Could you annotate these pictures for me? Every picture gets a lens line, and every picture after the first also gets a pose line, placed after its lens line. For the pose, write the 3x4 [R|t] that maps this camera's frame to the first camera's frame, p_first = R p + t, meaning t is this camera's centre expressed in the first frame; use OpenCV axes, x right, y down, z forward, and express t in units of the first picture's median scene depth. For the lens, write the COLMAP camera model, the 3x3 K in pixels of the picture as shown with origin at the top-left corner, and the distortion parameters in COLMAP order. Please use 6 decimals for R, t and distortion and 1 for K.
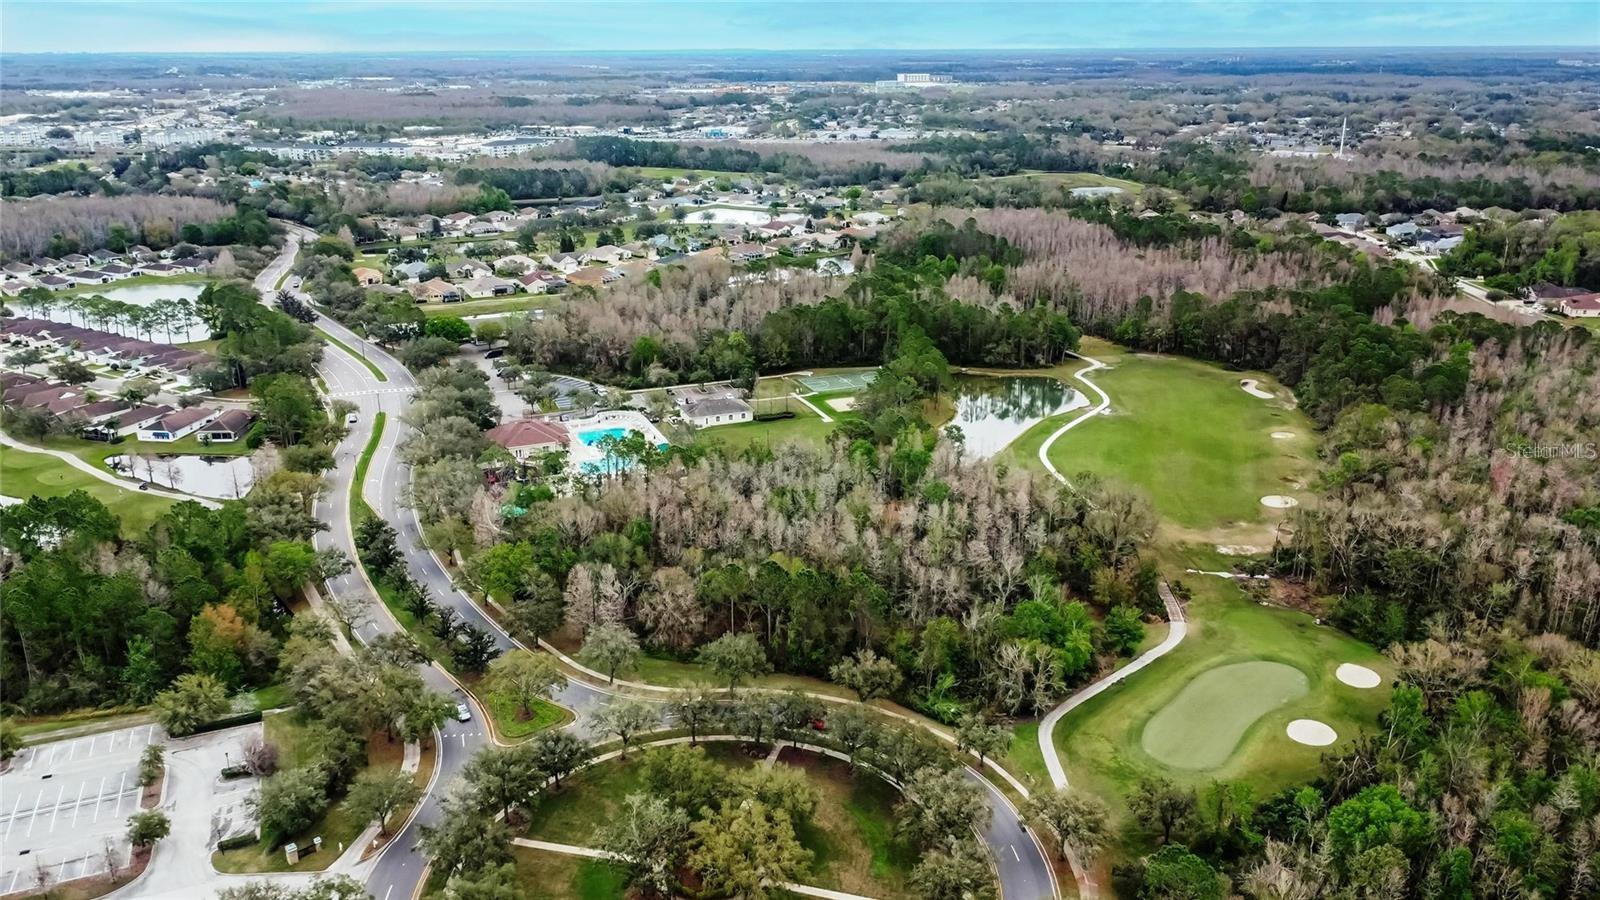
lens RADIAL K [[1193.2, 0, 799.0], [0, 1193.2, 447.2], [0, 0, 1]] dist [0.002900, -0.002609]
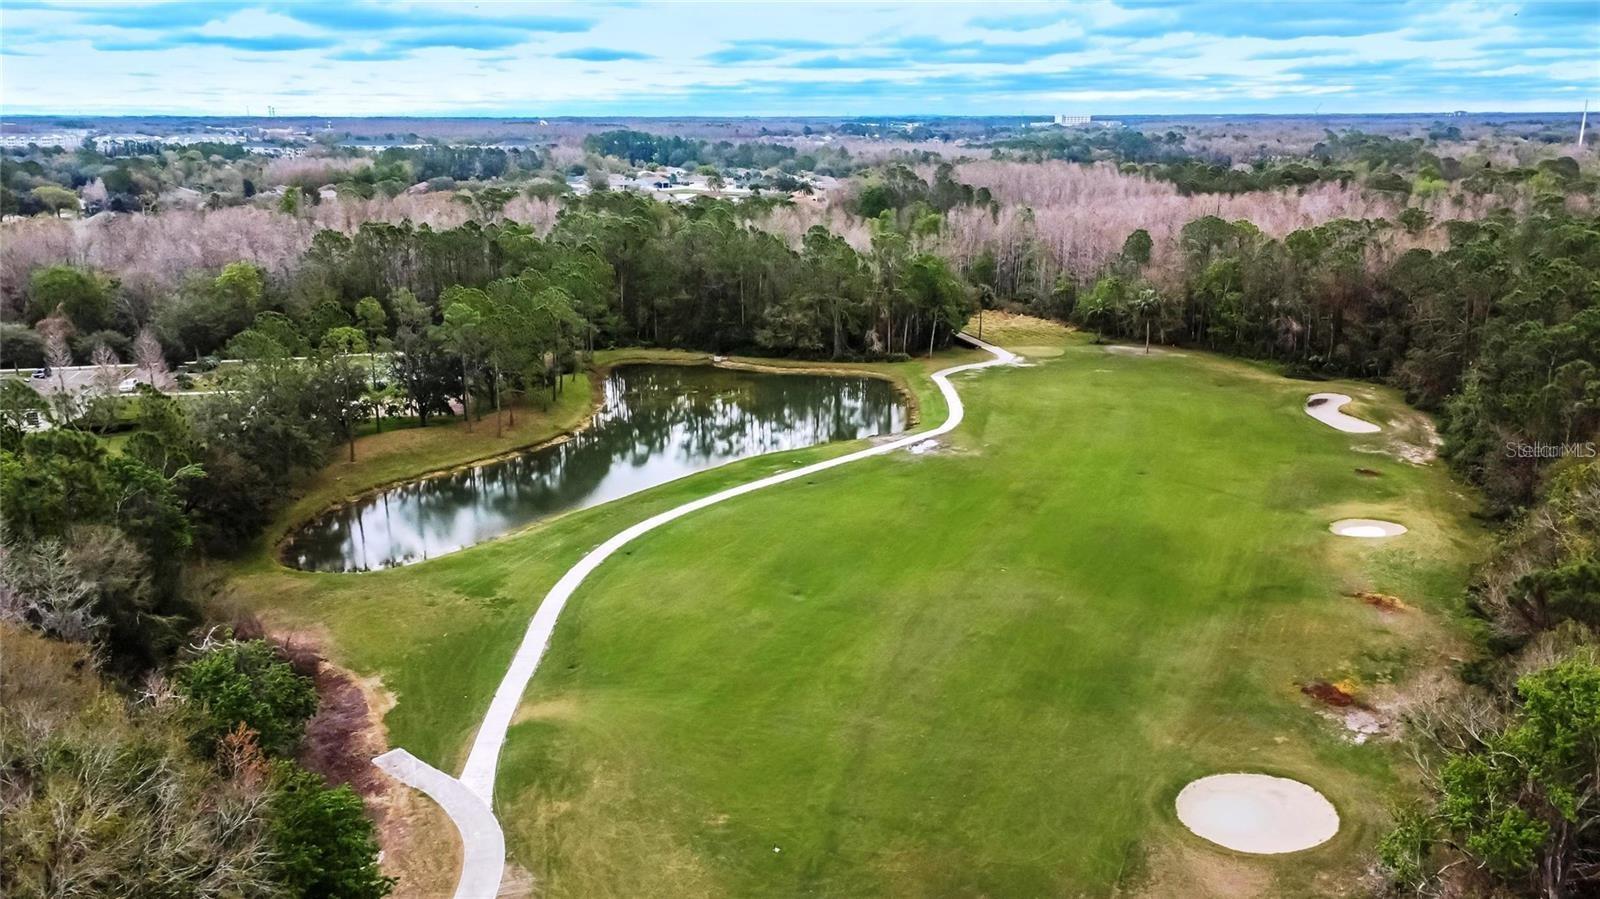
lens RADIAL K [[1193.2, 0, 801.3], [0, 1193.2, 451.7], [0, 0, 1]] dist [0.002900, -0.002609]
pose [[0.987570, 0.042166, -0.151416, 0.261237], [-0.050181, 0.997512, -0.049507, -0.006220], [0.148952, 0.056490, 0.987230, 0.565876]]
